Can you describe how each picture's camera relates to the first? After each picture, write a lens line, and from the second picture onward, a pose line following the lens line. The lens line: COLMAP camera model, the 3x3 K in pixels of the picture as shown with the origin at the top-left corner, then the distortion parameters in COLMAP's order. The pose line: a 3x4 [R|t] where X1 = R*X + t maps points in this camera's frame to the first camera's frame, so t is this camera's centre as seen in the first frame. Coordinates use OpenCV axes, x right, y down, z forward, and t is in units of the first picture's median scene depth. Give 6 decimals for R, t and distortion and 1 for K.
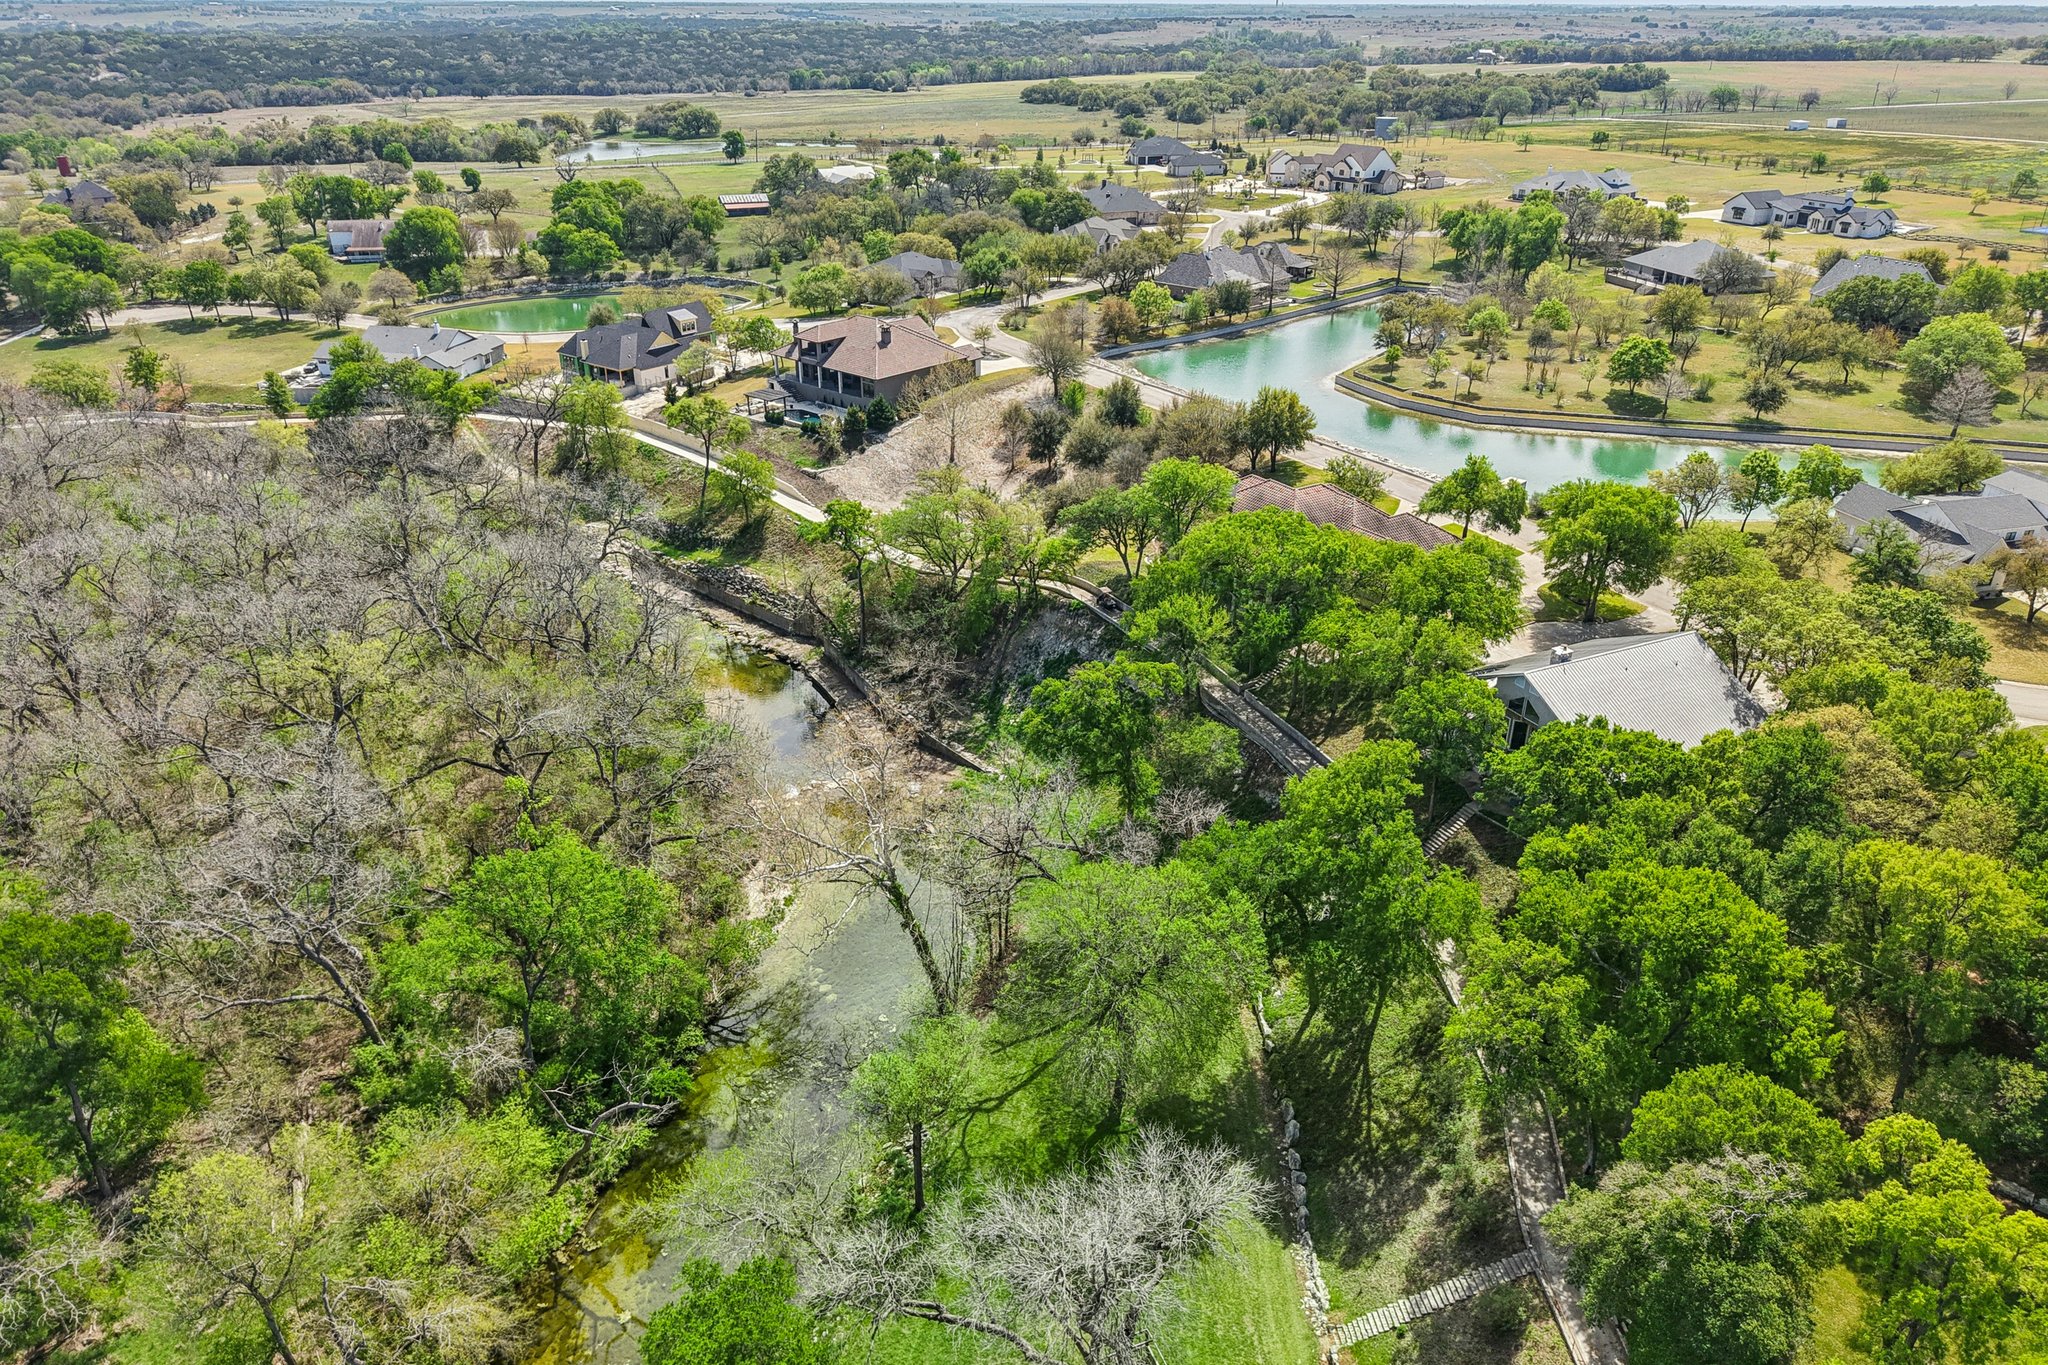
lens RADIAL K [[1417.3, 0, 1024.0], [0, 1417.3, 682.5], [0, 0, 1]] dist [0.025019, -0.024381]
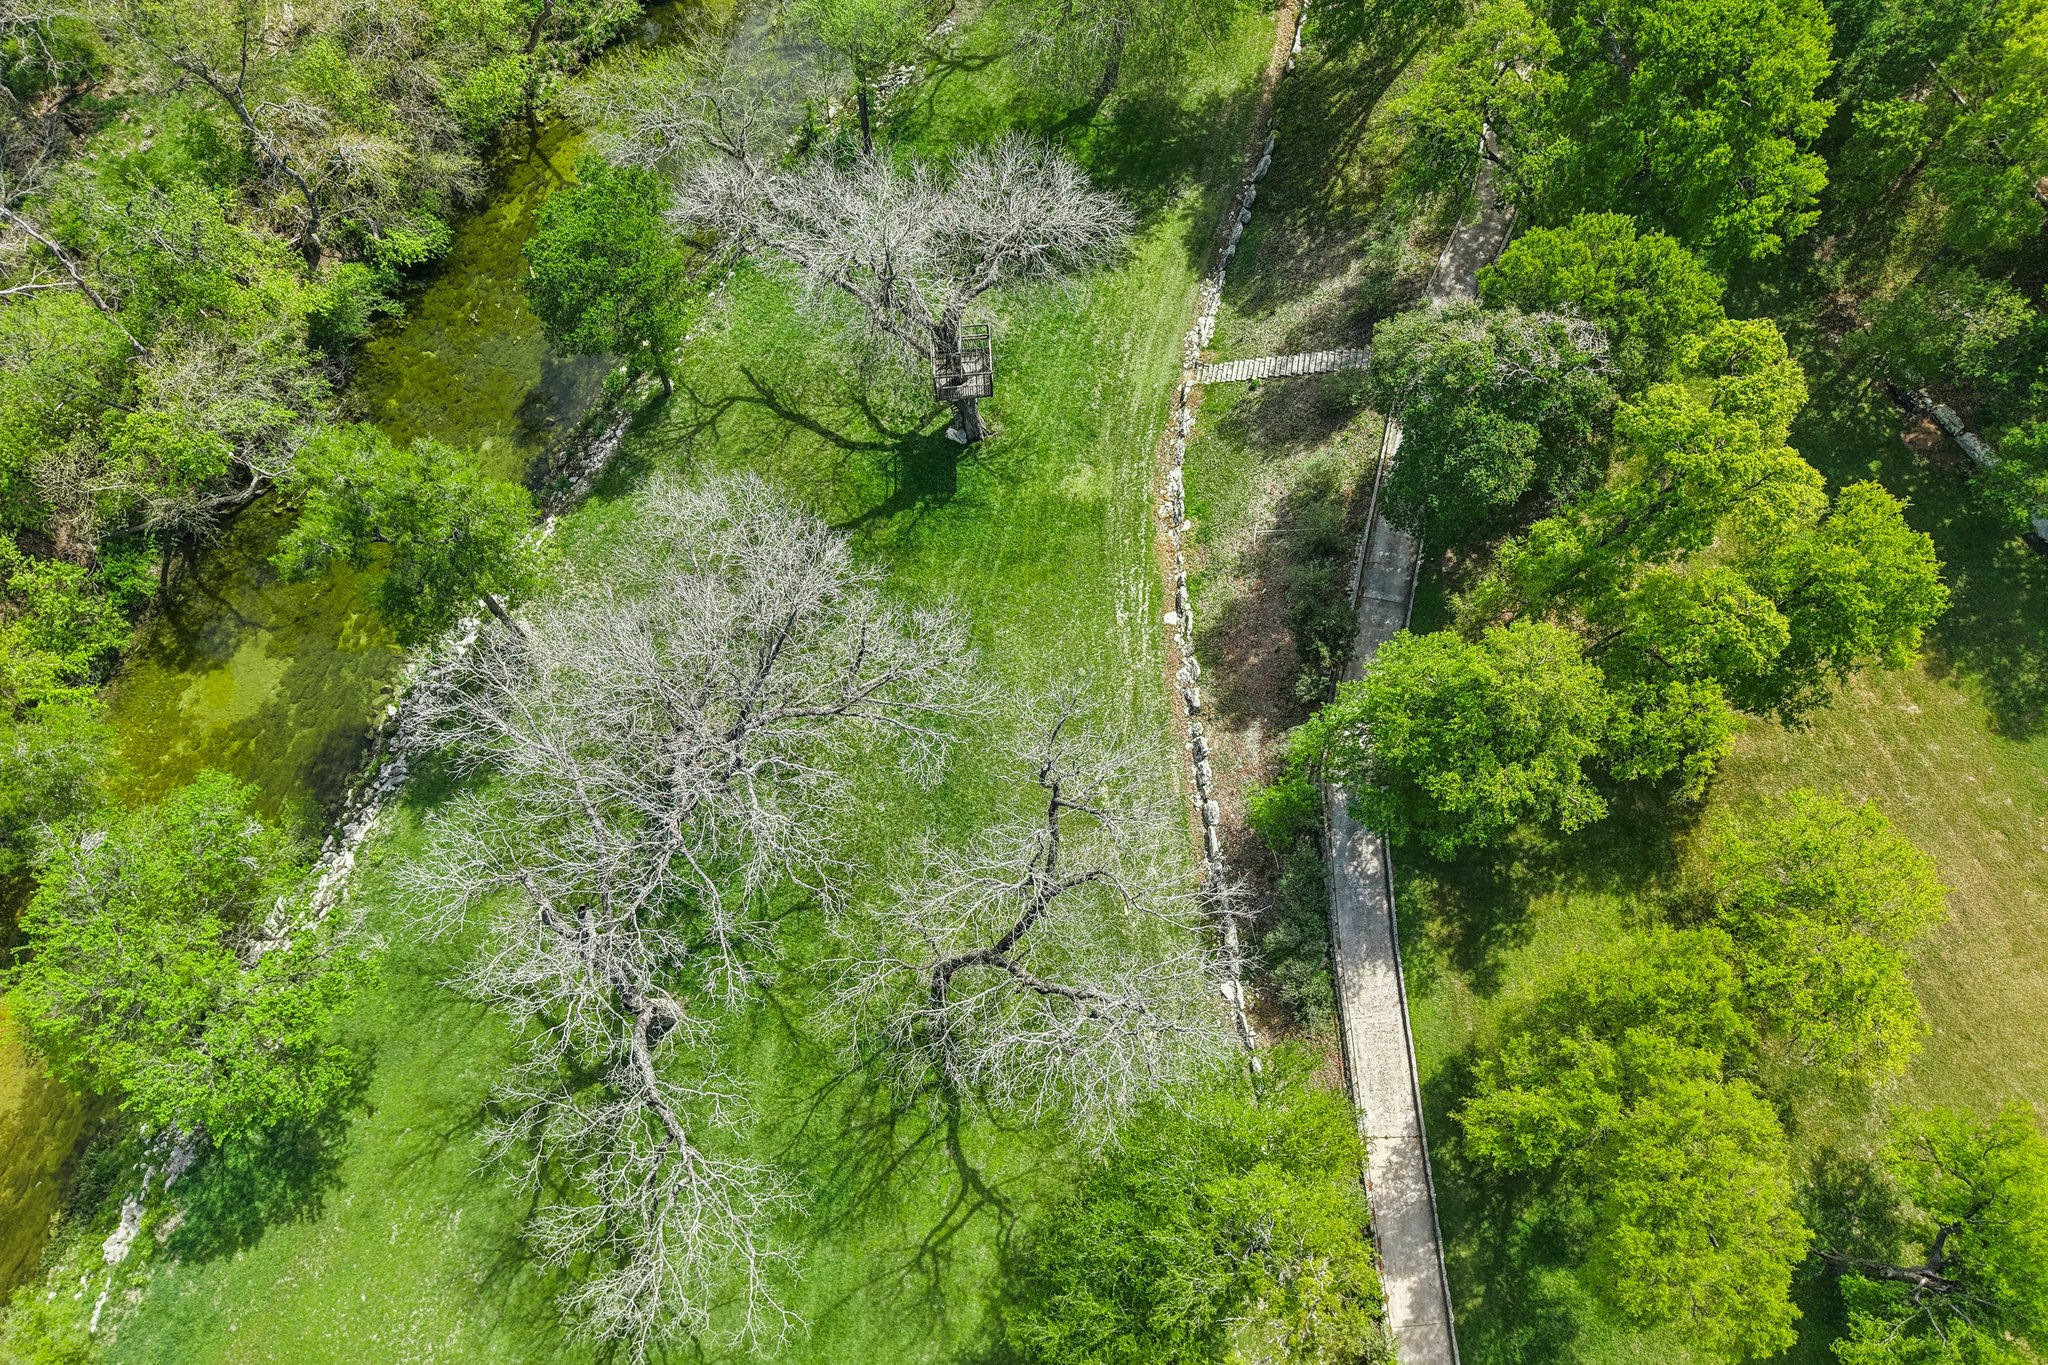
lens RADIAL K [[1417.3, 0, 1024.0], [0, 1417.3, 682.5], [0, 0, 1]] dist [0.025019, -0.024381]
pose [[0.958944, 0.270152, -0.086280, 0.228362], [-0.144087, 0.726160, 0.672258, -0.049657], [0.244265, -0.632226, 0.735272, 0.061059]]
